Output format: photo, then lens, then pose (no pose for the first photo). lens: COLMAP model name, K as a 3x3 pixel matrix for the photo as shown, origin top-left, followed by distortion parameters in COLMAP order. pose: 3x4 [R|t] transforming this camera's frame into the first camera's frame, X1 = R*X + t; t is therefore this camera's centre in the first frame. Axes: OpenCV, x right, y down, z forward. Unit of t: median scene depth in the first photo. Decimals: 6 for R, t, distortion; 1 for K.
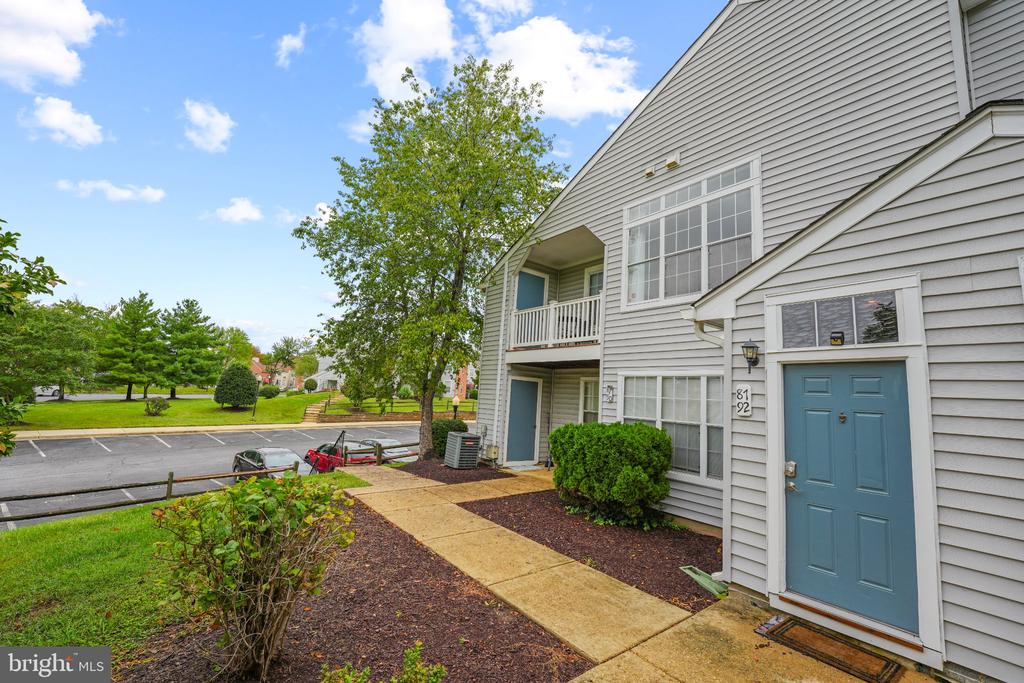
lens RADIAL K [[405.1, 0, 513.1], [0, 405.1, 342.7], [0, 0, 1]] dist [-0.031316, 0.002434]
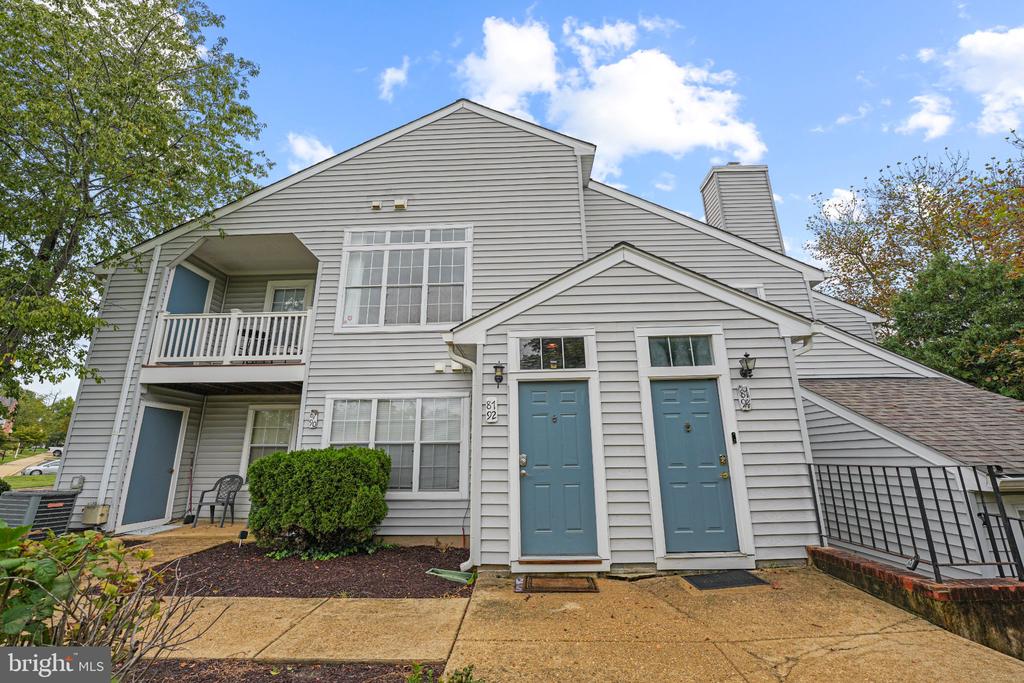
lens RADIAL K [[405.1, 0, 509.6], [0, 405.1, 339.7], [0, 0, 1]] dist [-0.031316, 0.002434]
pose [[0.643625, 0.133203, 0.753660, -0.190282], [-0.052030, 0.990075, -0.130554, 0.045916], [-0.763570, 0.044815, 0.644168, 0.068527]]
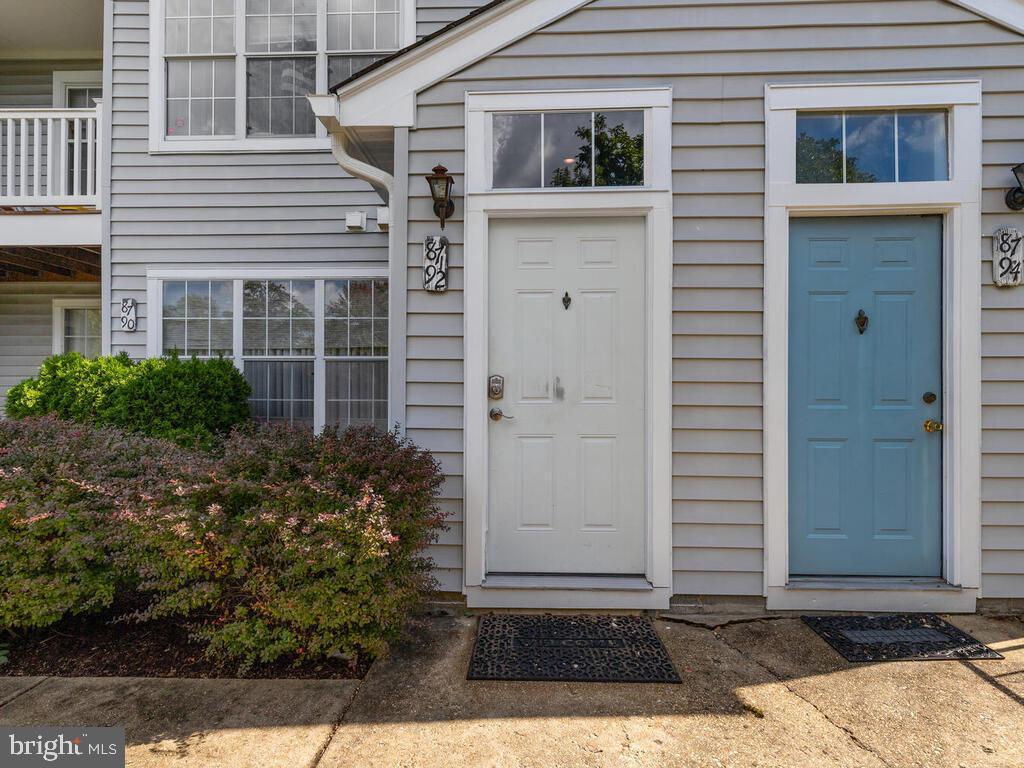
lens RADIAL K [[523.2, 0, 519.0], [0, 523.2, 385.6], [0, 0, 1]] dist [0.003136, -0.001236]
pose [[0.635134, -0.064125, 0.769736, 0.041419], [-0.066651, 0.988281, 0.137327, 0.094007], [-0.769521, -0.138525, 0.623417, 0.217272]]
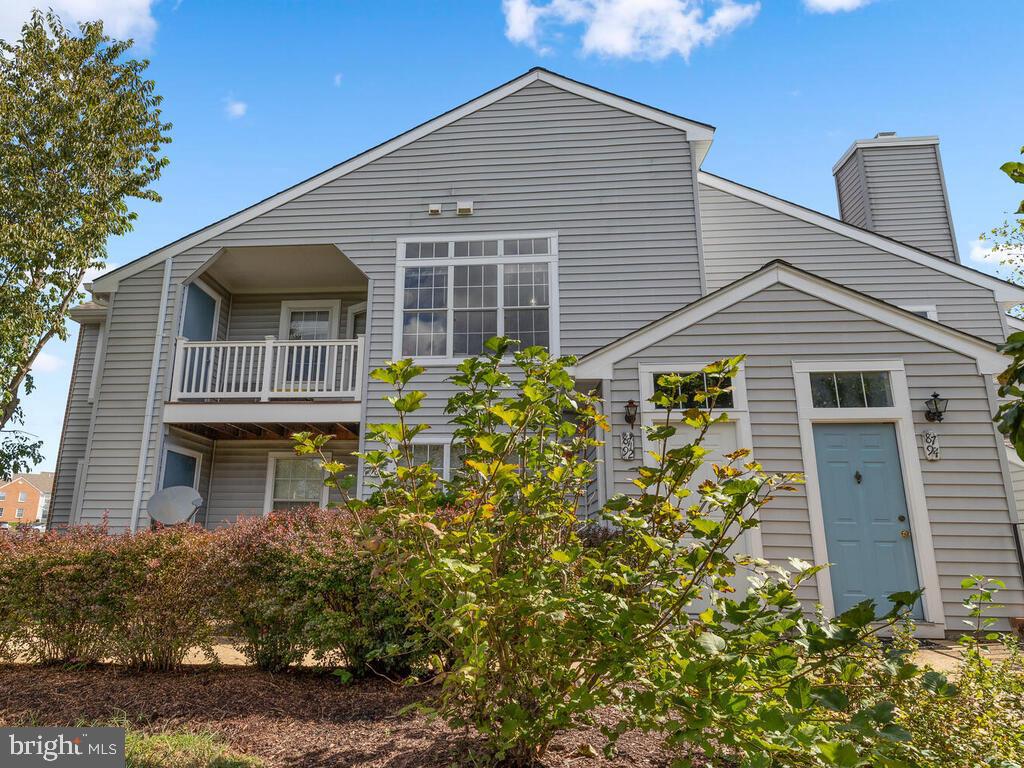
lens RADIAL K [[568.8, 0, 463.4], [0, 568.8, 404.5], [0, 0, 1]] dist [0.006550, -0.004282]
pose [[0.697806, 0.109135, 0.707924, -0.446655], [-0.072486, 0.994010, -0.081789, 0.087655], [-0.712610, 0.005758, 0.701537, 0.106884]]
